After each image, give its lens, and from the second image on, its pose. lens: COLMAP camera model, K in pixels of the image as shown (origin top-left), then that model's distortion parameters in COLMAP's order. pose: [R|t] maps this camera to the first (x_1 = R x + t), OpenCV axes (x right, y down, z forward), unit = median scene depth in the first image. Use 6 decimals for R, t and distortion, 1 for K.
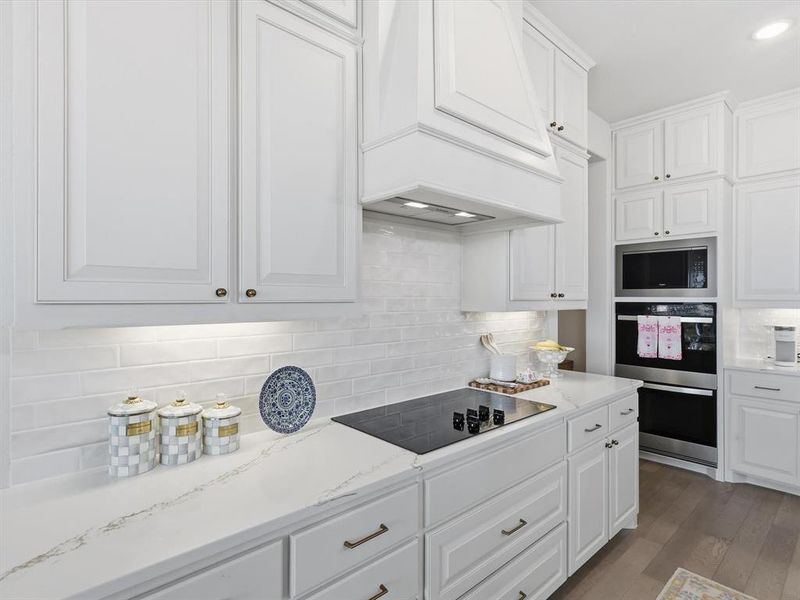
lens RADIAL K [[421.9, 0, 399.4], [0, 421.9, 299.0], [0, 0, 1]] dist [0.000433, 0.000820]
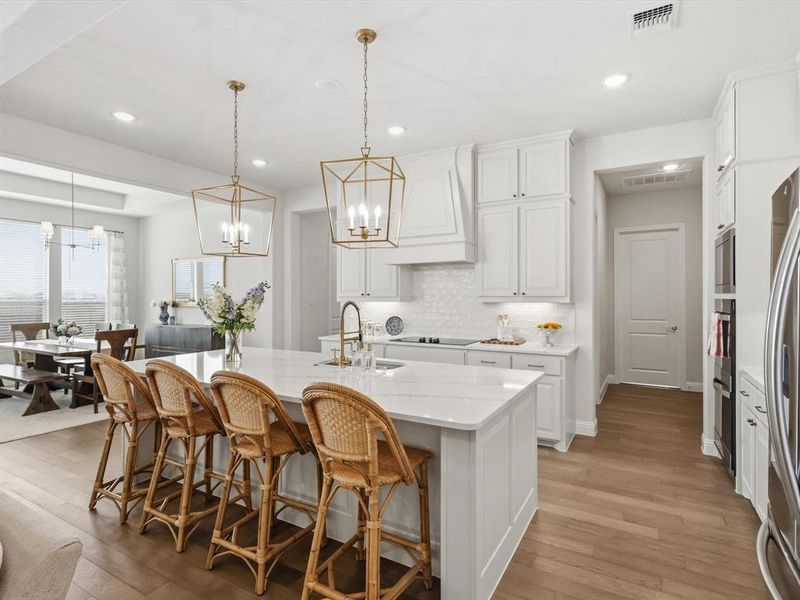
lens RADIAL K [[421.9, 0, 399.4], [0, 421.9, 299.0], [0, 0, 1]] dist [0.000433, 0.000820]
pose [[0.304992, 0.006237, -0.952335, 1.500626], [0.000848, 0.999976, 0.006821, -0.000158], [0.952355, -0.002888, 0.304979, 0.007234]]
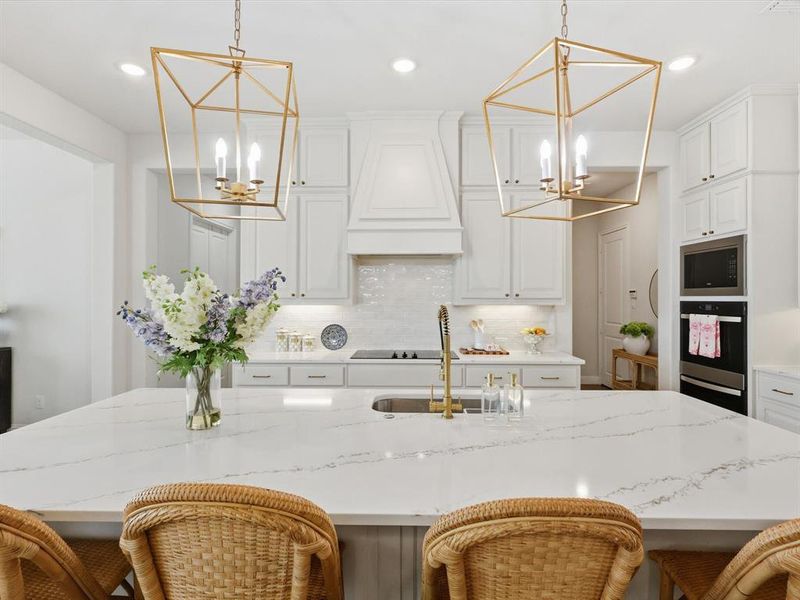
lens RADIAL K [[421.9, 0, 399.4], [0, 421.9, 299.0], [0, 0, 1]] dist [0.000433, 0.000820]
pose [[0.722999, 0.002837, -0.690843, 0.890200], [-0.002621, 0.999996, 0.001364, 0.002924], [0.690844, 0.000824, 0.723003, -0.277923]]
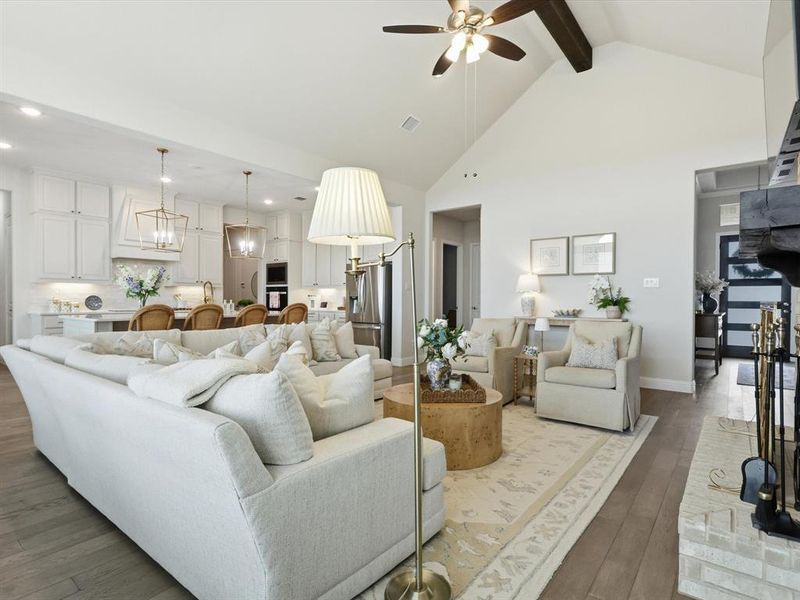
lens RADIAL K [[418.8, 0, 401.6], [0, 418.8, 305.5], [0, 0, 1]] dist [-0.001030, 0.000057]
pose [[0.986147, 0.001934, 0.165864, 1.085975], [-0.004086, 0.999912, 0.012635, 0.100098], [-0.165825, -0.013138, 0.986068, -1.906061]]
